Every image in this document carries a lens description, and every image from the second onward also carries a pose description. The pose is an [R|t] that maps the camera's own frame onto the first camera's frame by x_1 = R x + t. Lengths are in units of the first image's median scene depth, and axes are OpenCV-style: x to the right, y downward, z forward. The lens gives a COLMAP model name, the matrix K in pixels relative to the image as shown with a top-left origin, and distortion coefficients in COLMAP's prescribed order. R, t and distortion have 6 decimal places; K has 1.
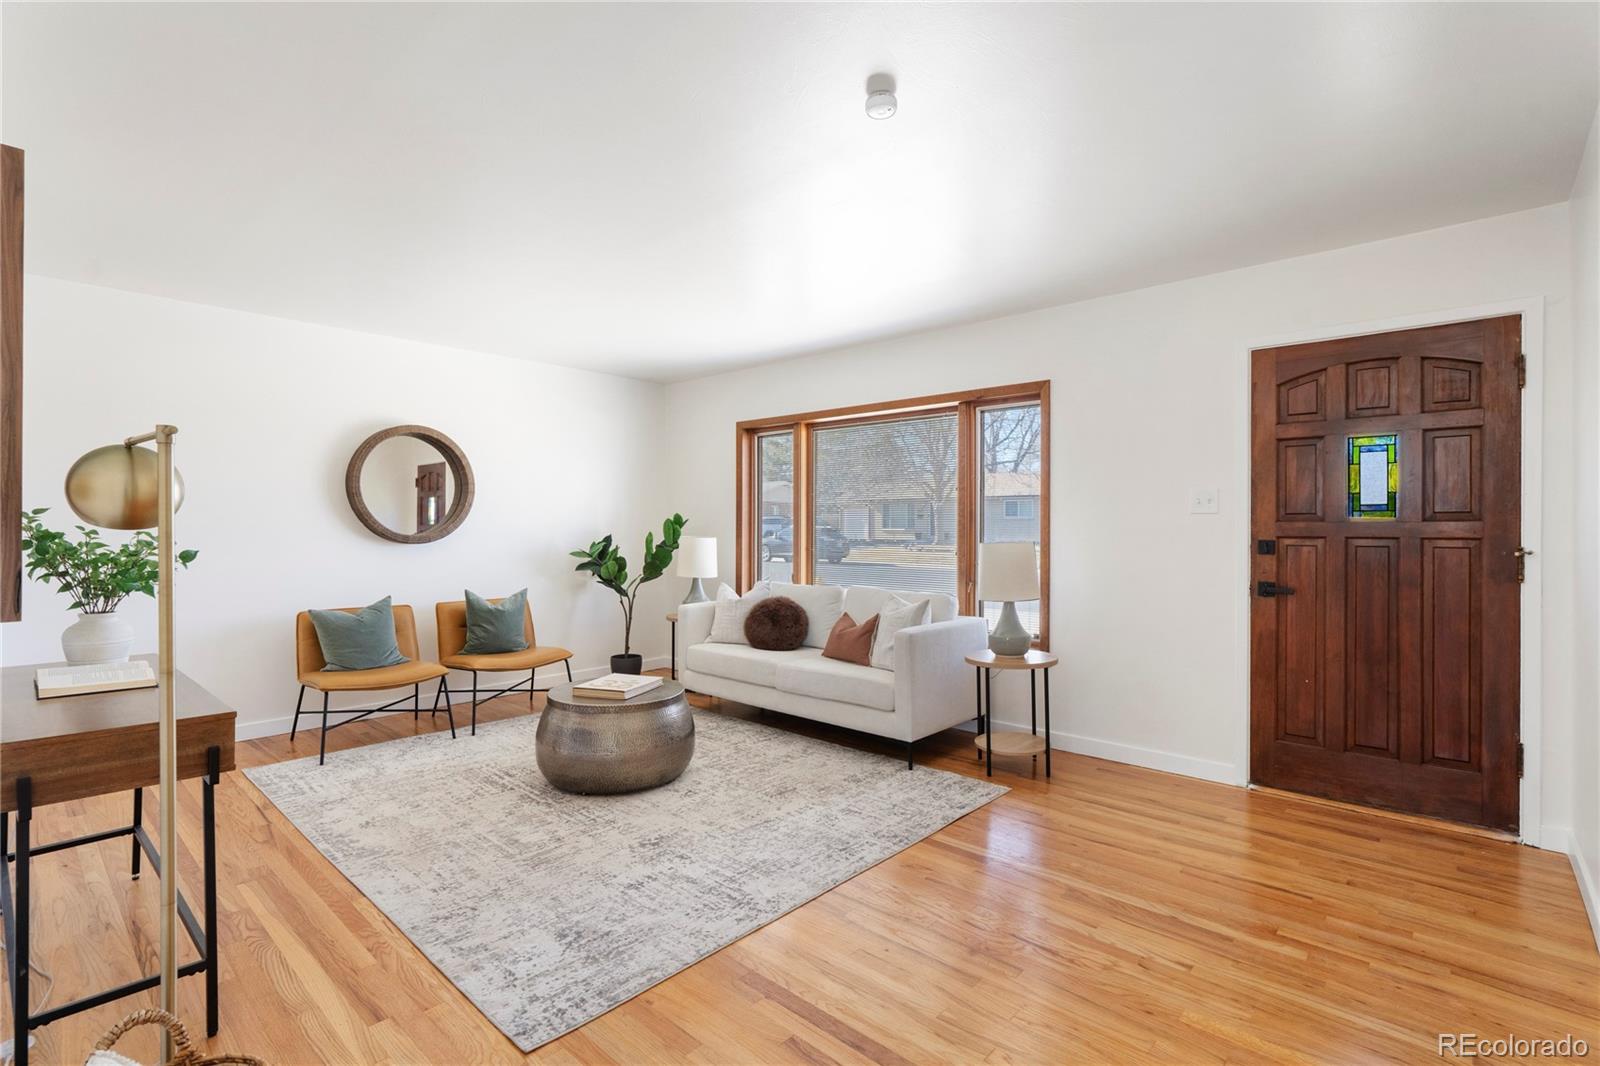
lens RADIAL K [[748.1, 0, 800.0], [0, 748.1, 533.0], [0, 0, 1]] dist [-0.000831, 0.000377]
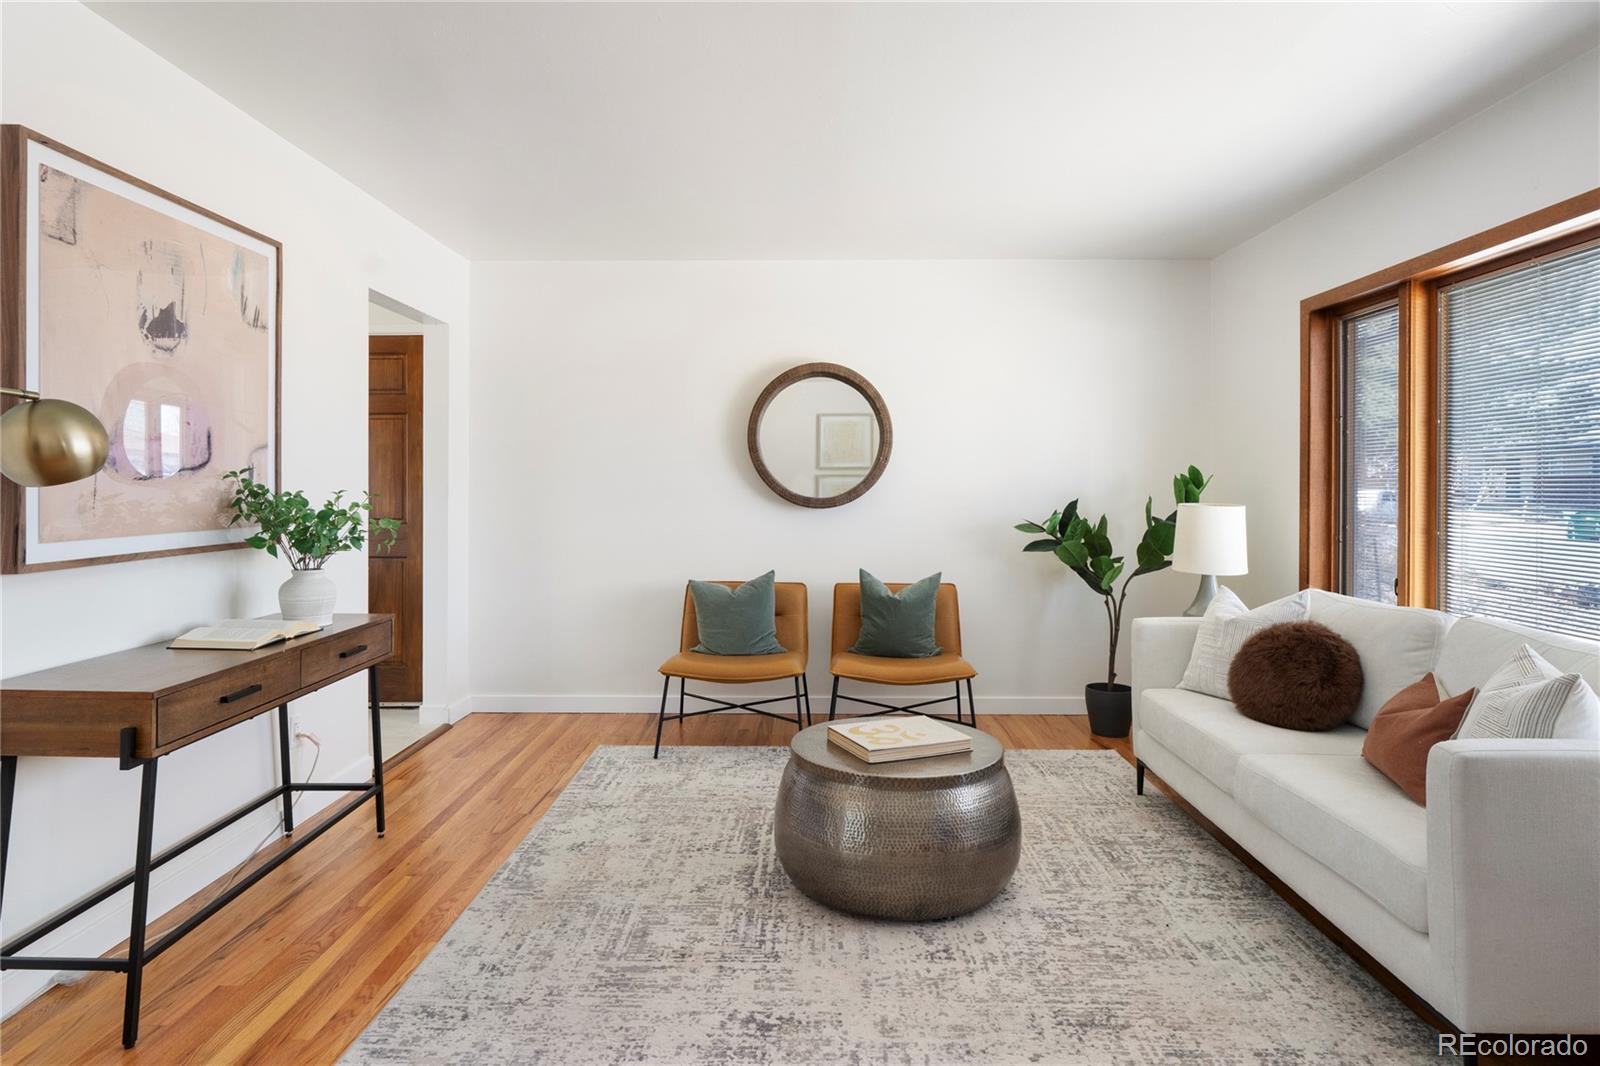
lens RADIAL K [[906.7, 0, 796.5], [0, 906.7, 481.8], [0, 0, 1]] dist [-0.004266, -0.000590]
pose [[0.661903, -0.007080, -0.749556, 0.295753], [-0.006592, 0.999862, -0.015265, 0.000303], [0.749560, 0.015045, 0.661765, 0.453104]]
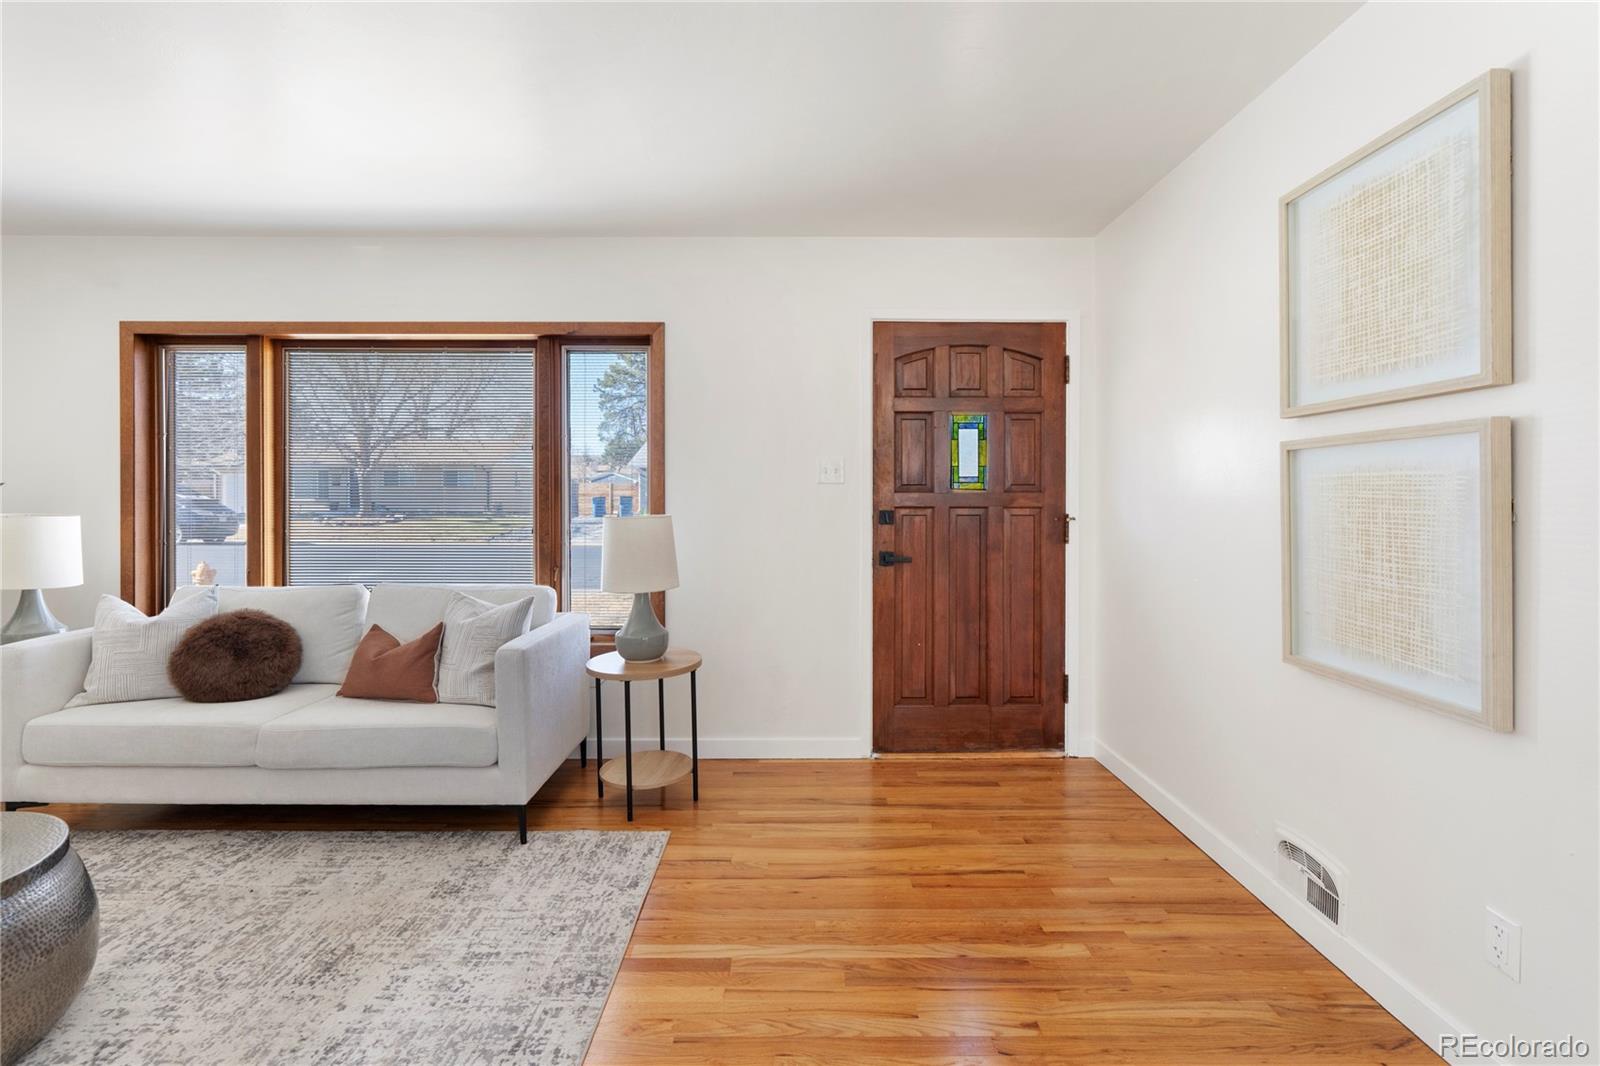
lens RADIAL K [[724.6, 0, 796.9], [0, 724.6, 508.2], [0, 0, 1]] dist [-0.003995, 0.001470]
pose [[0.737241, -0.009741, 0.675559, -0.129268], [0.005508, 0.999949, 0.008408, -0.002365], [-0.675607, -0.002478, 0.737258, 0.355588]]
